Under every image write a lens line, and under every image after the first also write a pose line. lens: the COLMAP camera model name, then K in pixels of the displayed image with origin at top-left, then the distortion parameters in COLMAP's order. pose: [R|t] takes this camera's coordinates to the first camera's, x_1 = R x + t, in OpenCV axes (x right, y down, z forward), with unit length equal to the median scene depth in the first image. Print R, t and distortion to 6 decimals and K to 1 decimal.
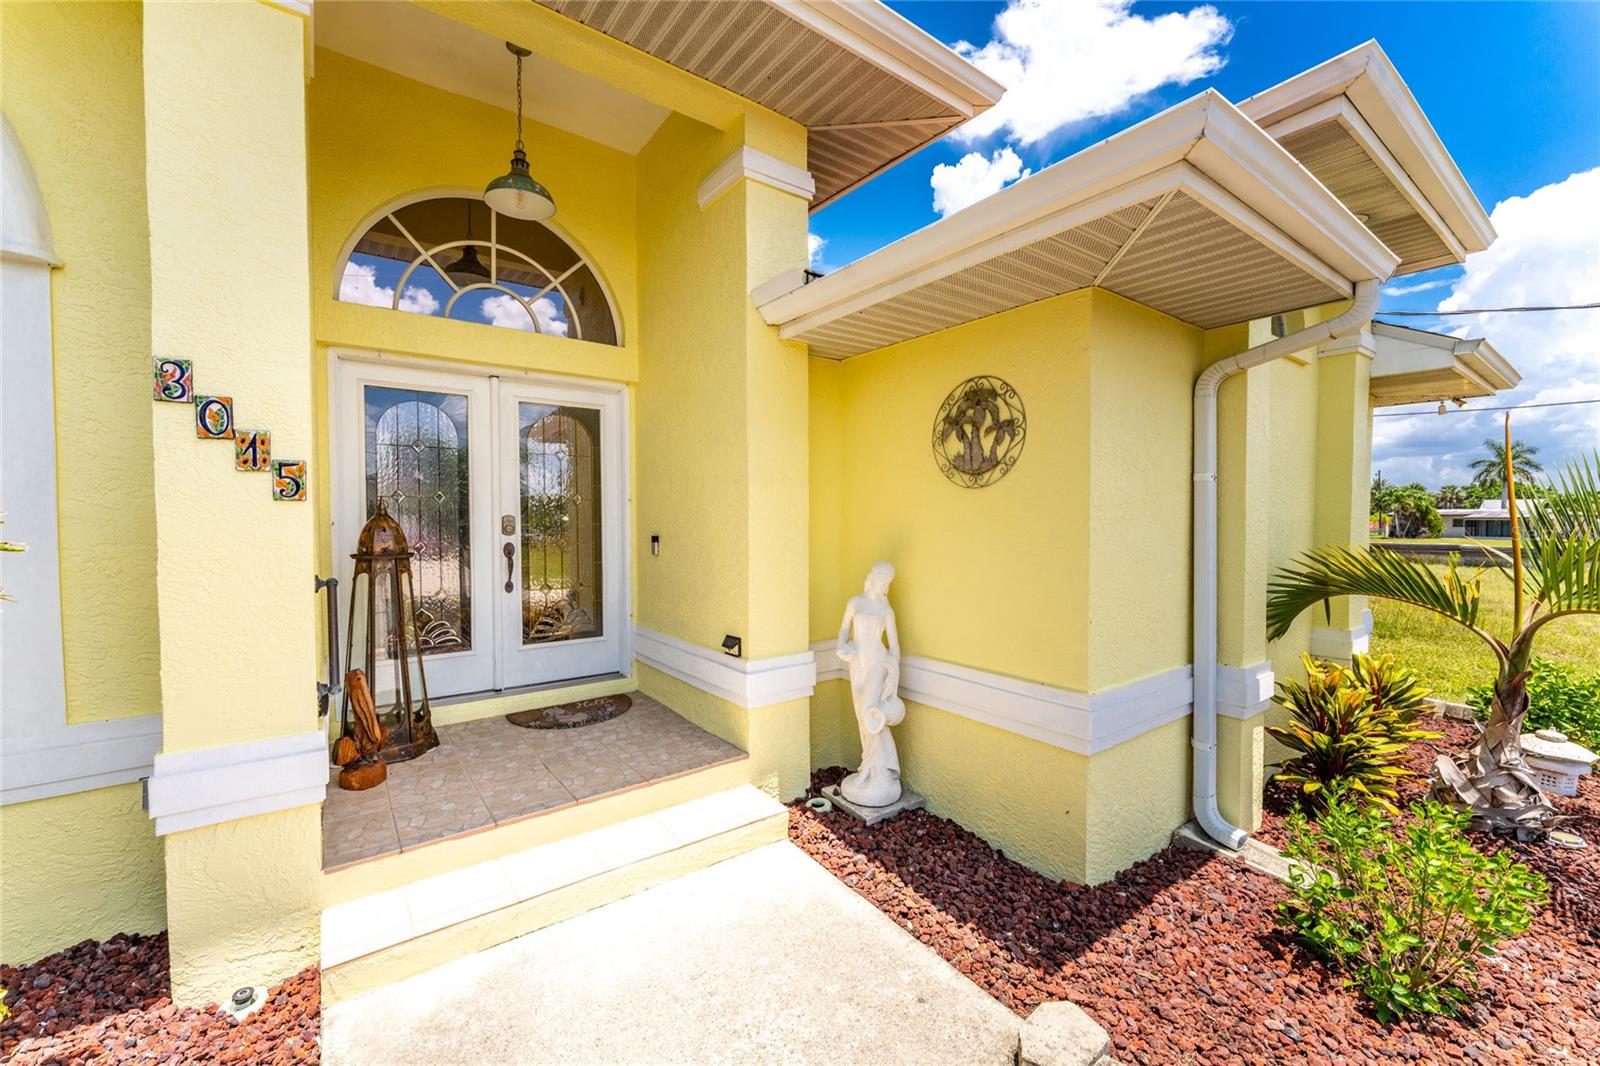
lens RADIAL K [[650.8, 0, 800.5], [0, 650.8, 542.5], [0, 0, 1]] dist [-0.000893, 0.000020]
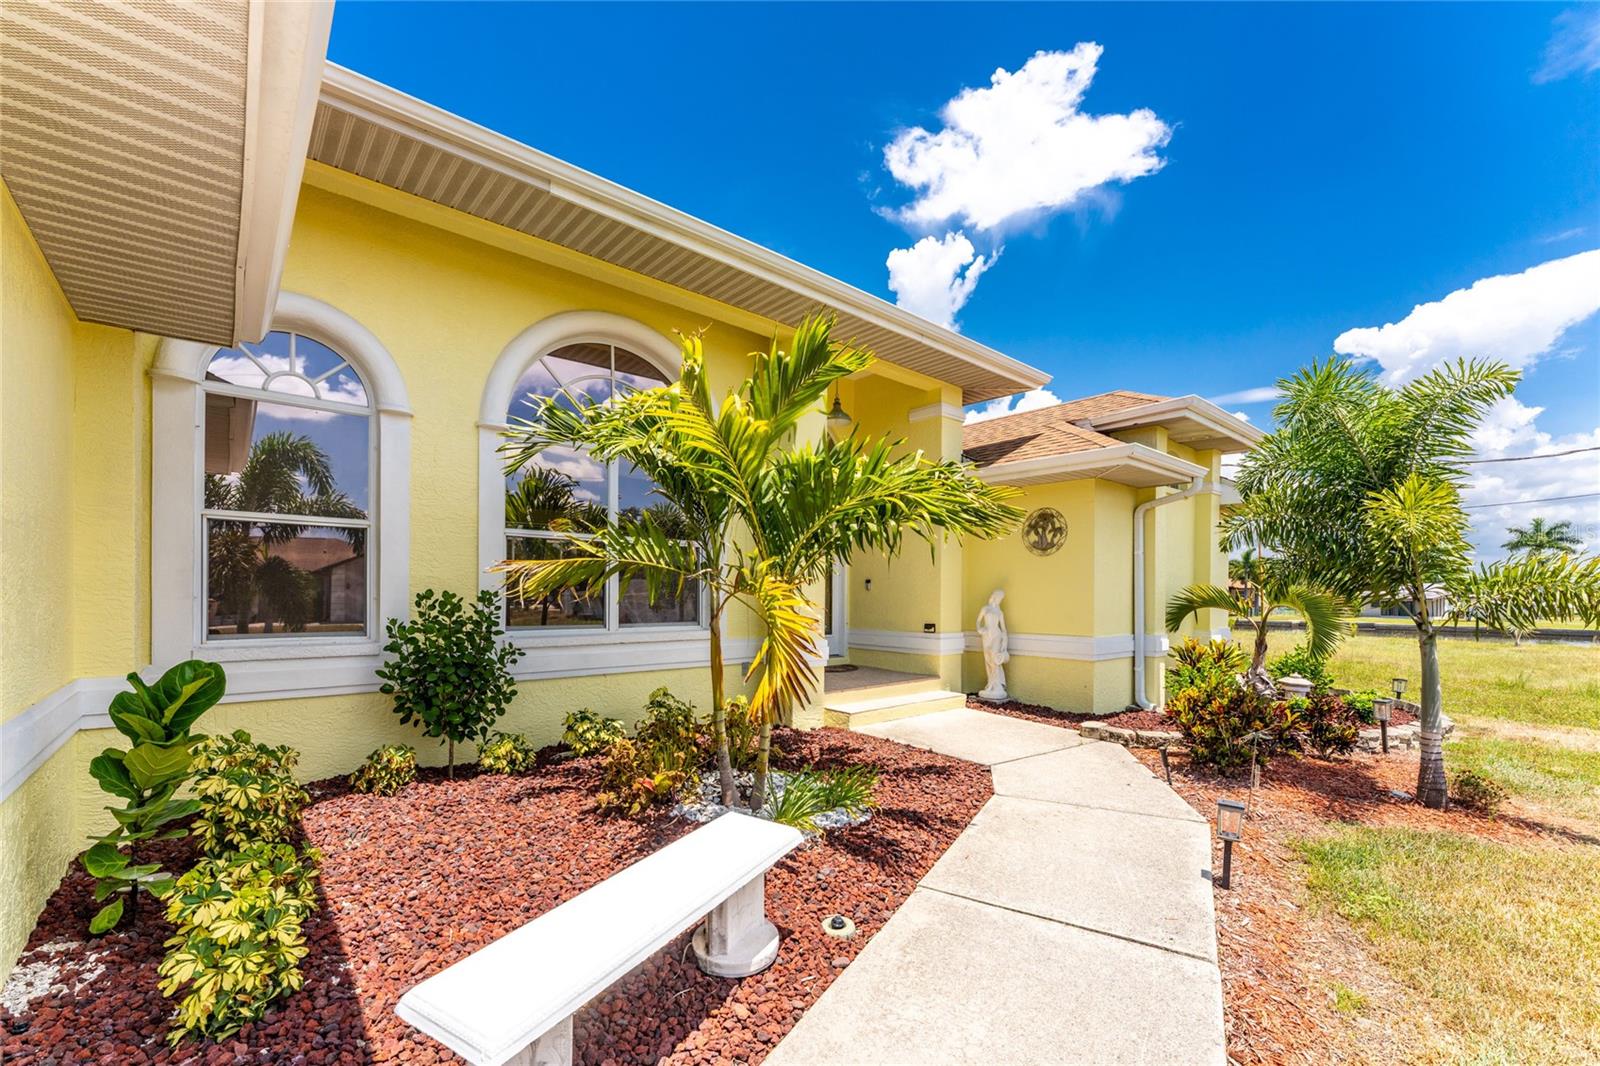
lens RADIAL K [[673.1, 0, 805.3], [0, 673.1, 603.5], [0, 0, 1]] dist [-0.002058, -0.000225]
pose [[0.996454, 0.007577, 0.083795, -0.698872], [-0.005501, 0.999673, -0.024981, 0.134788], [-0.083957, 0.024431, 0.996170, -1.177967]]
